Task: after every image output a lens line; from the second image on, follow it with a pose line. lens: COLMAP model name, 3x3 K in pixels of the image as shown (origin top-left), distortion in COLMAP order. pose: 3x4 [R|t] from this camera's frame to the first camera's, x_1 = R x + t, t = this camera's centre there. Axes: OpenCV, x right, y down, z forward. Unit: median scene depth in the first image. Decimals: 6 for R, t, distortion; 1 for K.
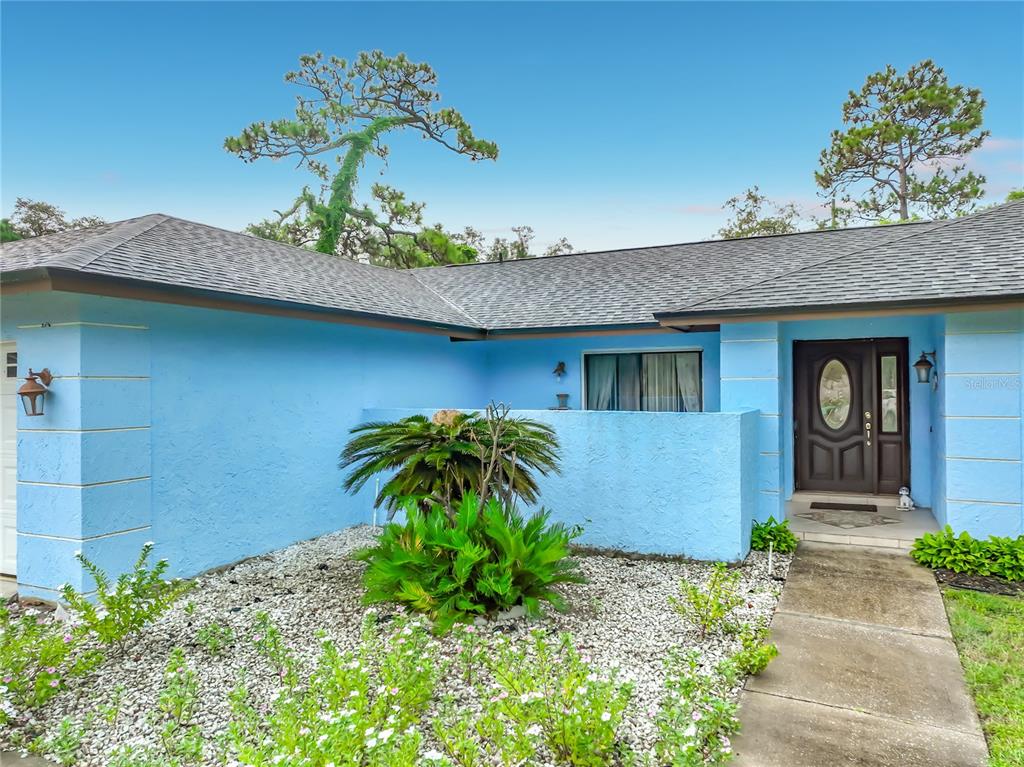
lens RADIAL K [[730.6, 0, 515.0], [0, 730.6, 380.9], [0, 0, 1]] dist [-0.008895, 0.028135]
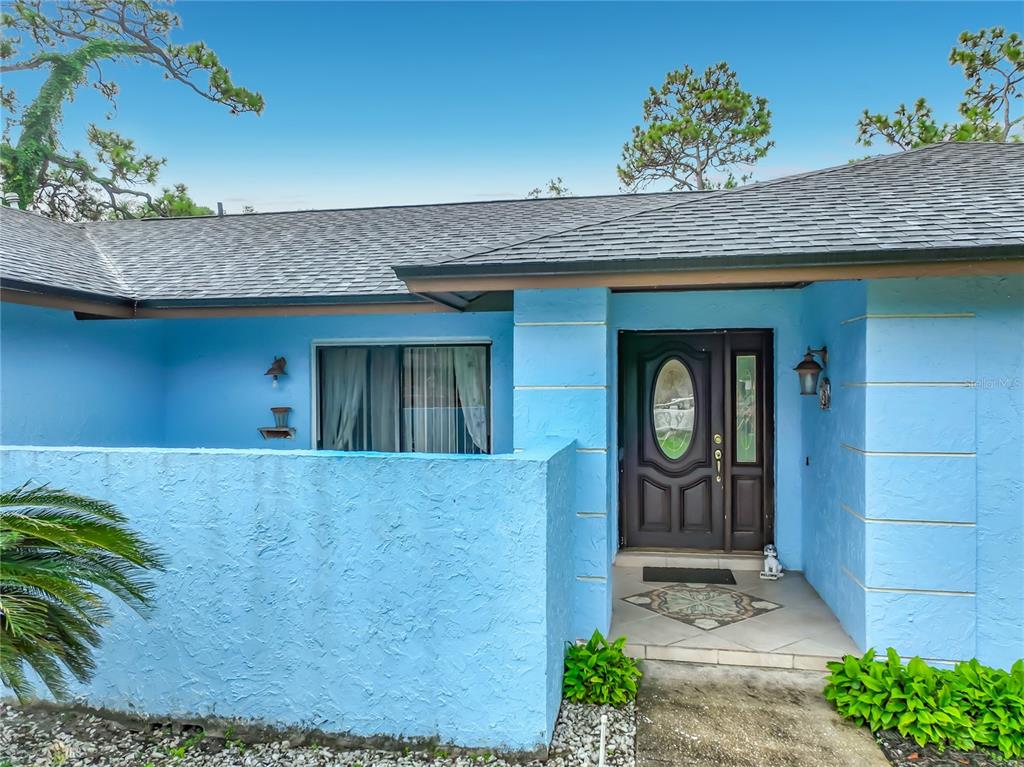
lens RADIAL K [[730.6, 0, 520.4], [0, 730.6, 392.4], [0, 0, 1]] dist [-0.008895, 0.028135]
pose [[0.963432, 0.002591, 0.267941, 0.108259], [-0.006627, 0.999878, 0.014160, -0.006216], [-0.267872, -0.015418, 0.963331, 0.361901]]
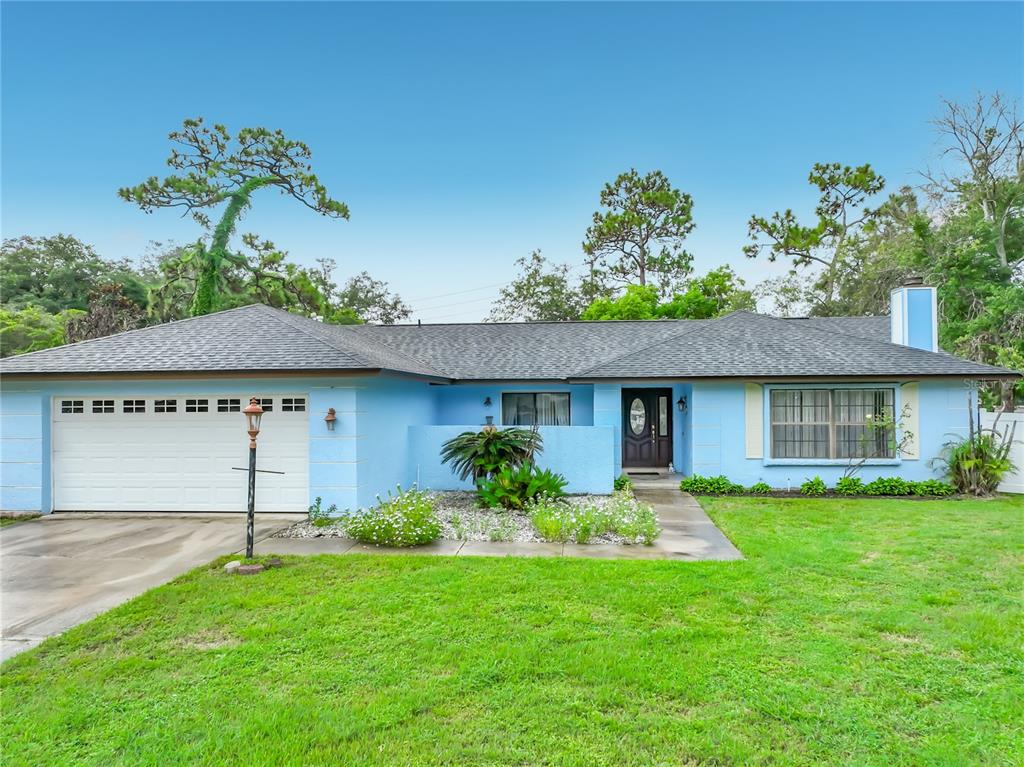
lens RADIAL K [[730.6, 0, 515.7], [0, 730.6, 393.0], [0, 0, 1]] dist [-0.008895, 0.028135]
pose [[0.941615, 0.006166, 0.336635, -0.504521], [-0.005125, 0.999979, -0.003982, -0.032956], [-0.336652, 0.002024, 0.941627, -0.693406]]
